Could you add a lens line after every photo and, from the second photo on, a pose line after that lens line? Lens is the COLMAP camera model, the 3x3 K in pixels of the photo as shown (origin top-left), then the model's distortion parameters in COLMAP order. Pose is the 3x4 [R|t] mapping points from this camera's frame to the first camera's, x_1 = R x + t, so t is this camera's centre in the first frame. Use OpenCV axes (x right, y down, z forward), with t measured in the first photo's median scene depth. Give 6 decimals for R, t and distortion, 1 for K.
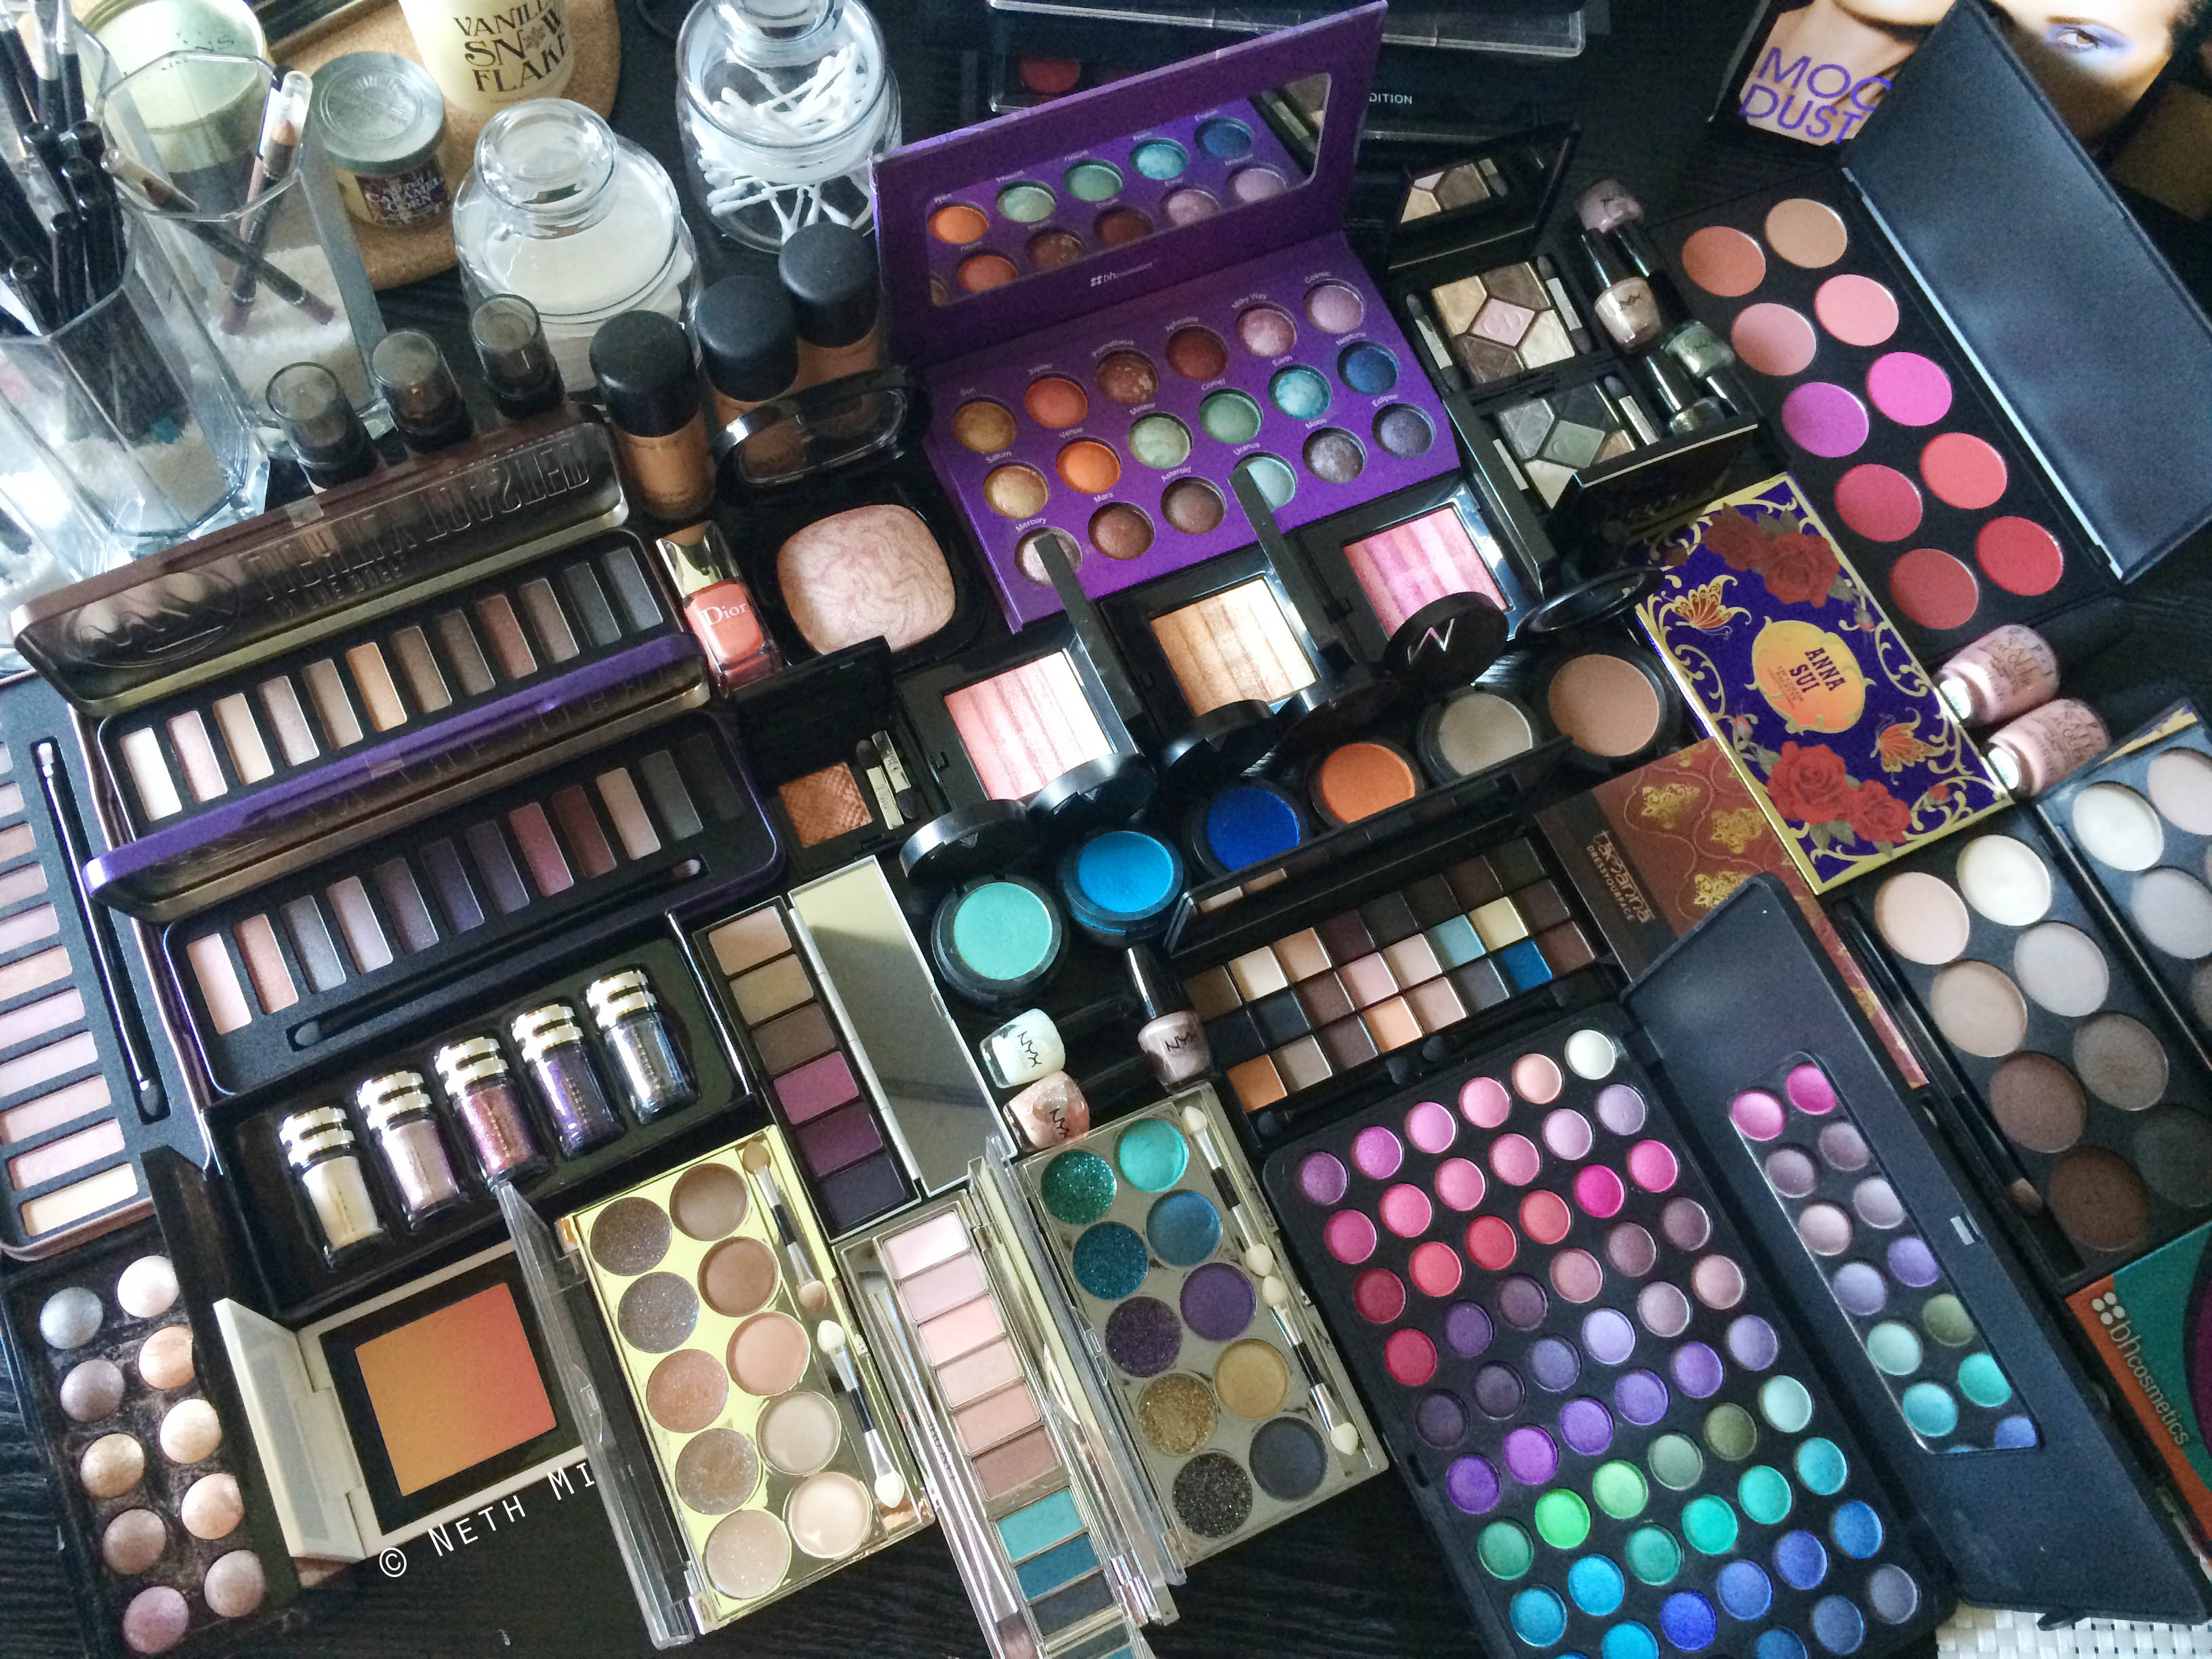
lens RADIAL K [[1966.0, 0, 1106.0], [0, 1966.0, 829.5], [0, 0, 1]] dist [0.049991, -0.081568]
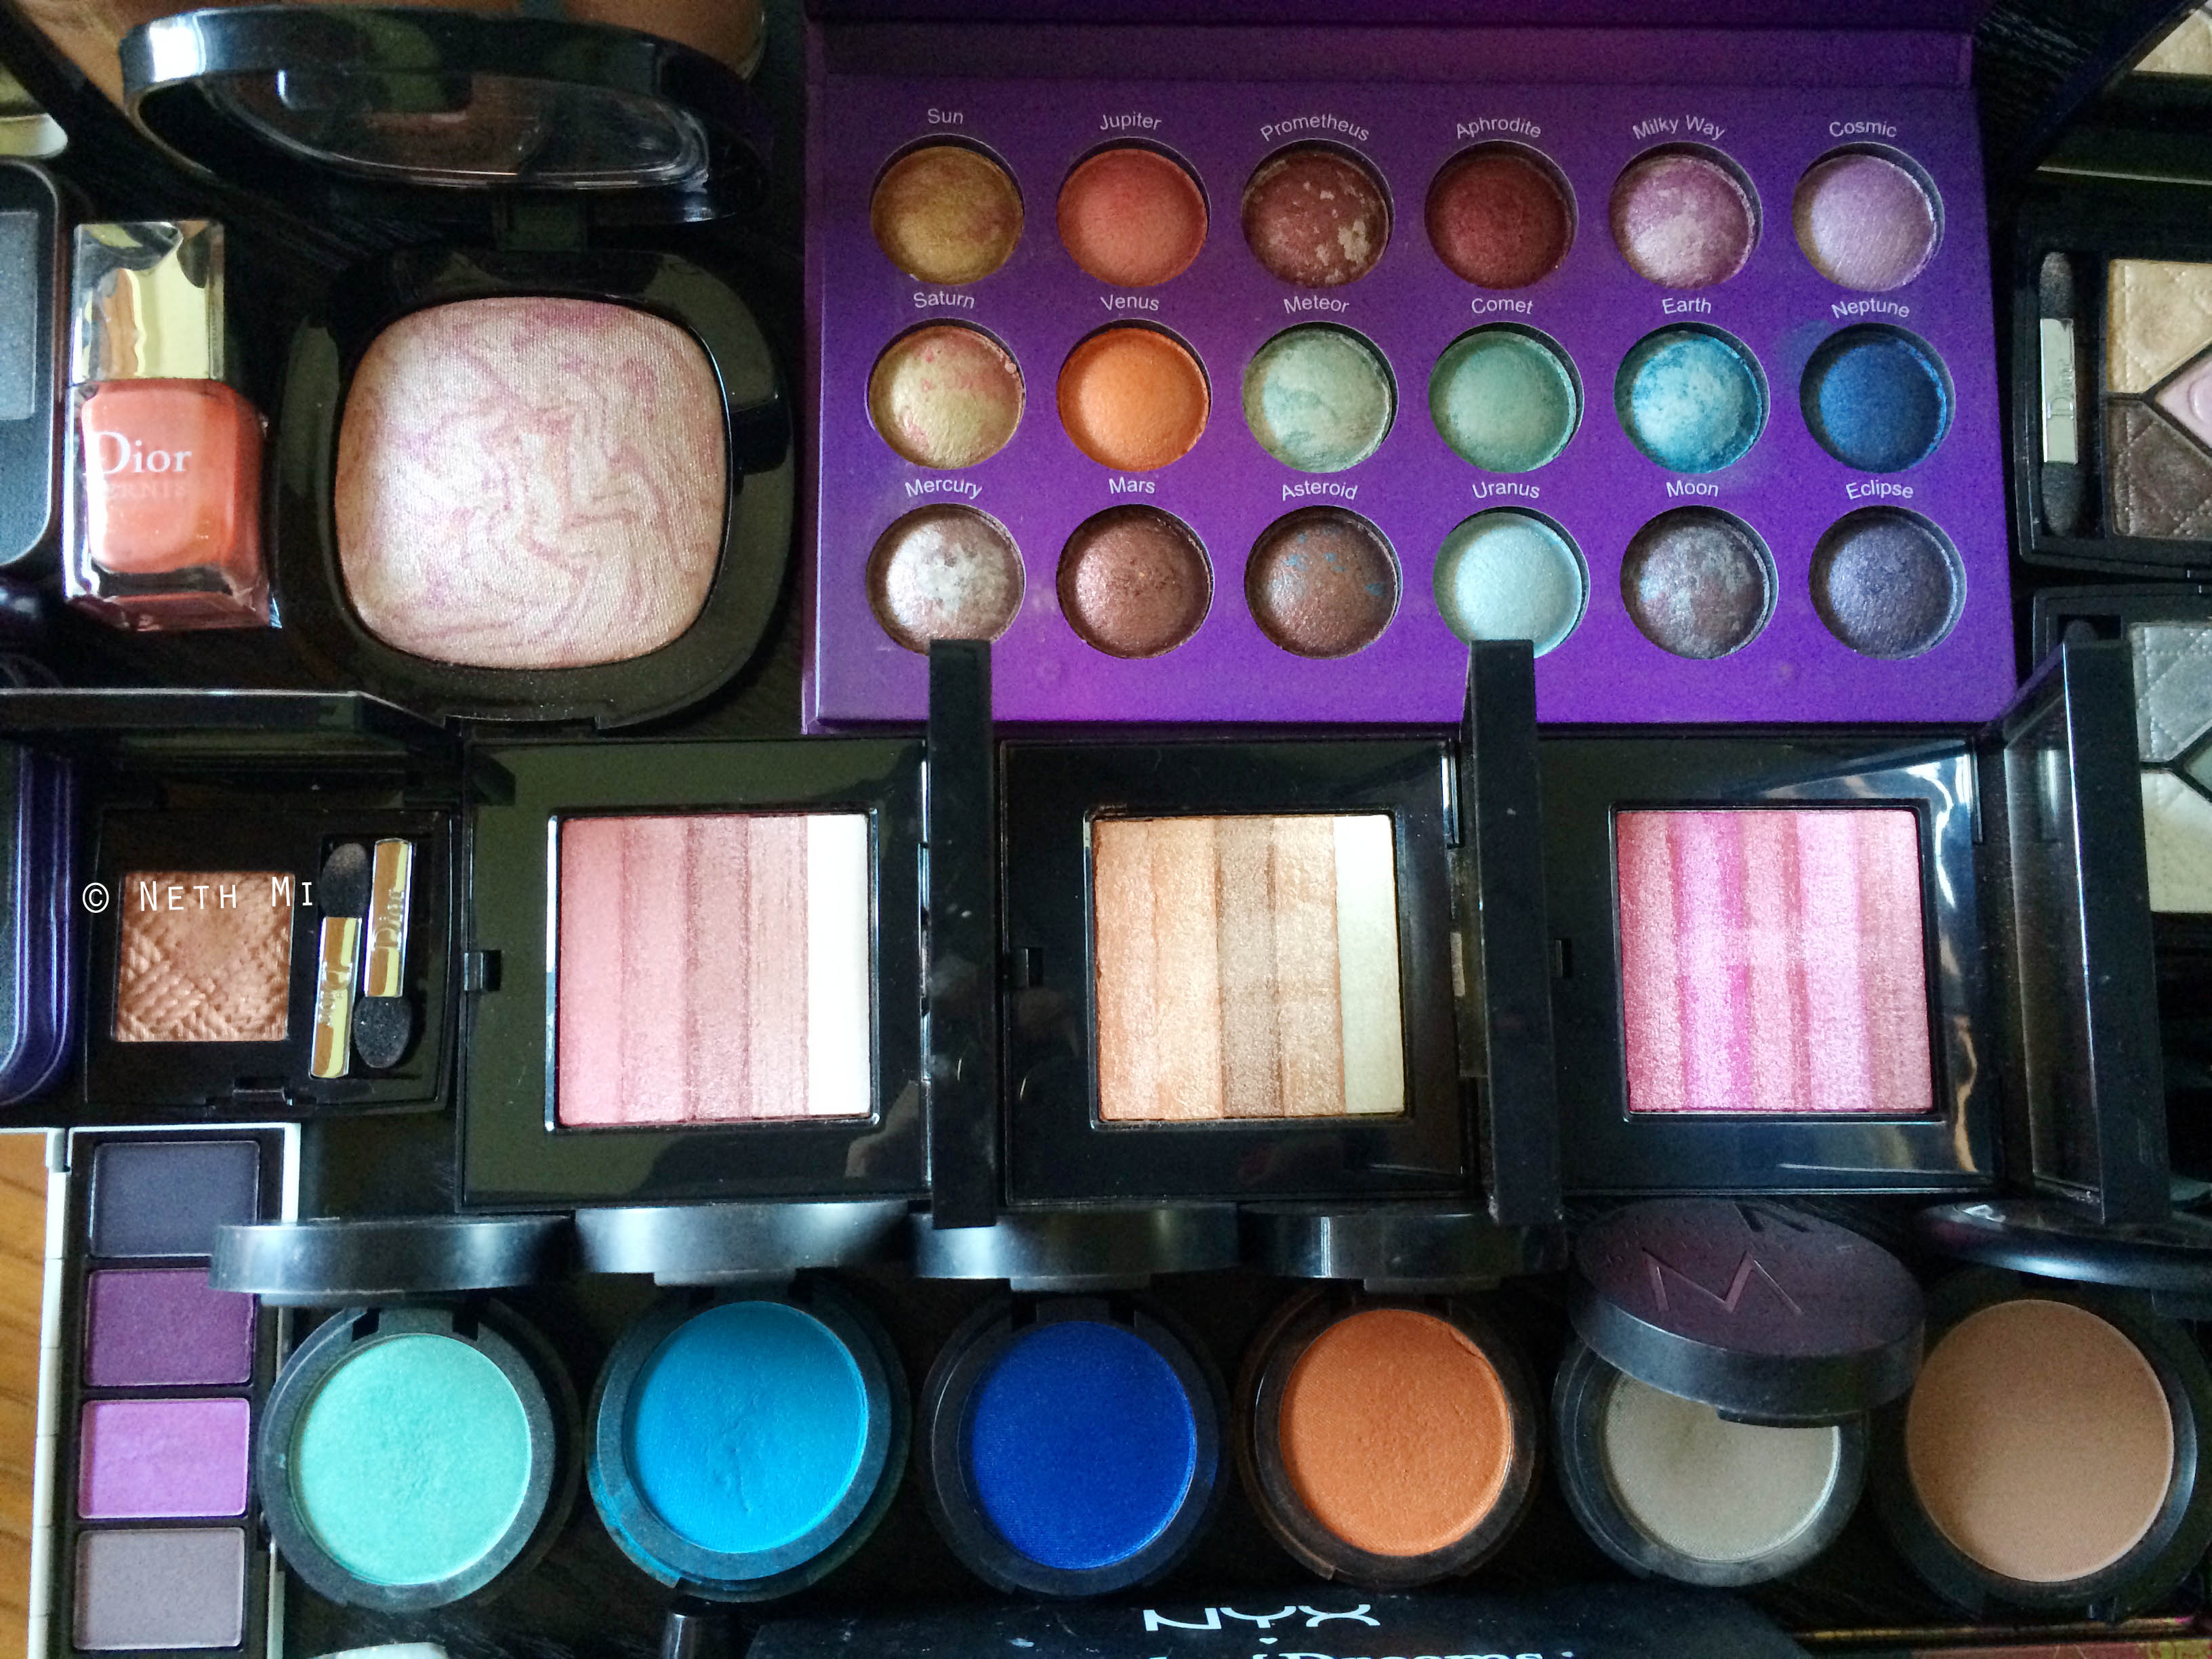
lens RADIAL K [[1966.0, 0, 1106.0], [0, 1966.0, 829.5], [0, 0, 1]] dist [0.049991, -0.081568]
pose [[0.915522, 0.389458, -0.100704, 0.064004], [-0.360167, 0.905101, 0.225990, -0.192387], [0.179161, -0.170628, 0.968910, 0.568223]]
